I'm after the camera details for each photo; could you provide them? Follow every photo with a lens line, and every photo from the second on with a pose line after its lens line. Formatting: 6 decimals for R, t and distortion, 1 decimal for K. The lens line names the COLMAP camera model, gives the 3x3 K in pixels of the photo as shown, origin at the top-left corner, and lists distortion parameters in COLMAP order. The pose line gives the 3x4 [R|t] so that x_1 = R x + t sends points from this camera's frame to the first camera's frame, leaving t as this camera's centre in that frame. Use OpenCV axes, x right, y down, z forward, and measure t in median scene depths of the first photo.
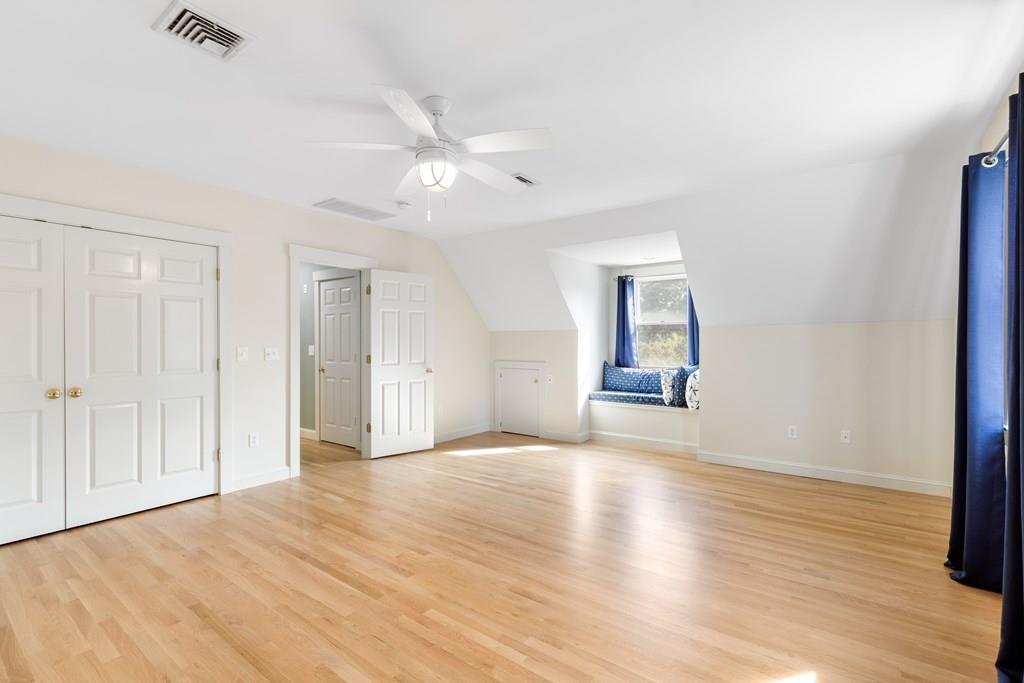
lens RADIAL K [[460.7, 0, 516.5], [0, 460.7, 345.9], [0, 0, 1]] dist [0.001724, -0.000559]
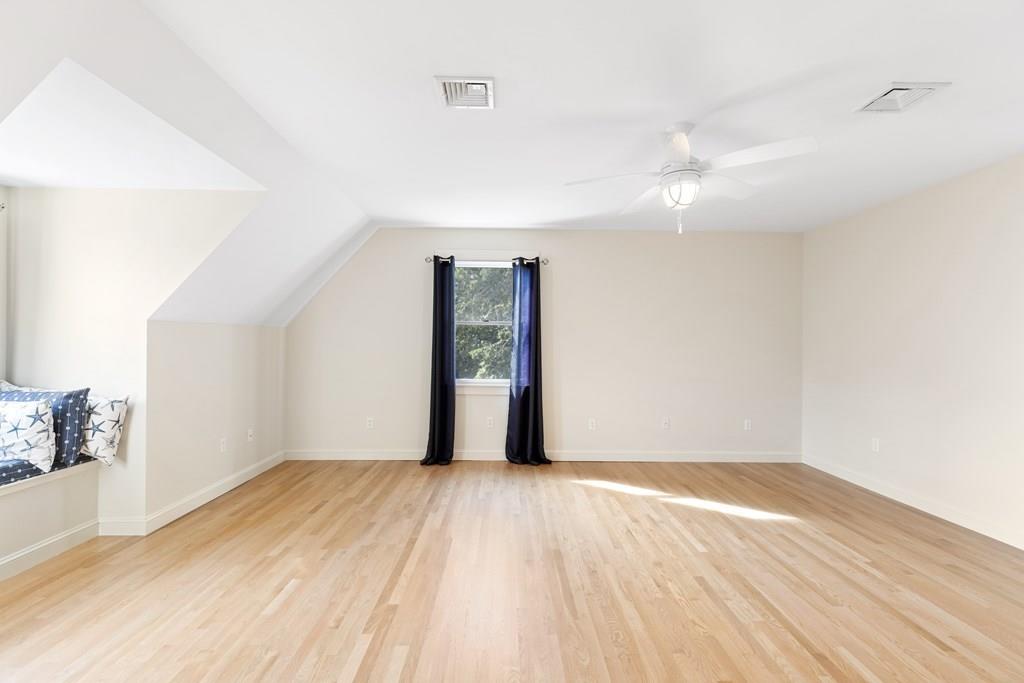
lens RADIAL K [[460.7, 0, 516.5], [0, 460.7, 345.9], [0, 0, 1]] dist [0.001724, -0.000559]
pose [[-0.604035, -0.002882, 0.796953, -0.517767], [0.004432, 0.999966, 0.006976, -0.009108], [-0.796946, 0.007746, -0.604001, 1.254040]]
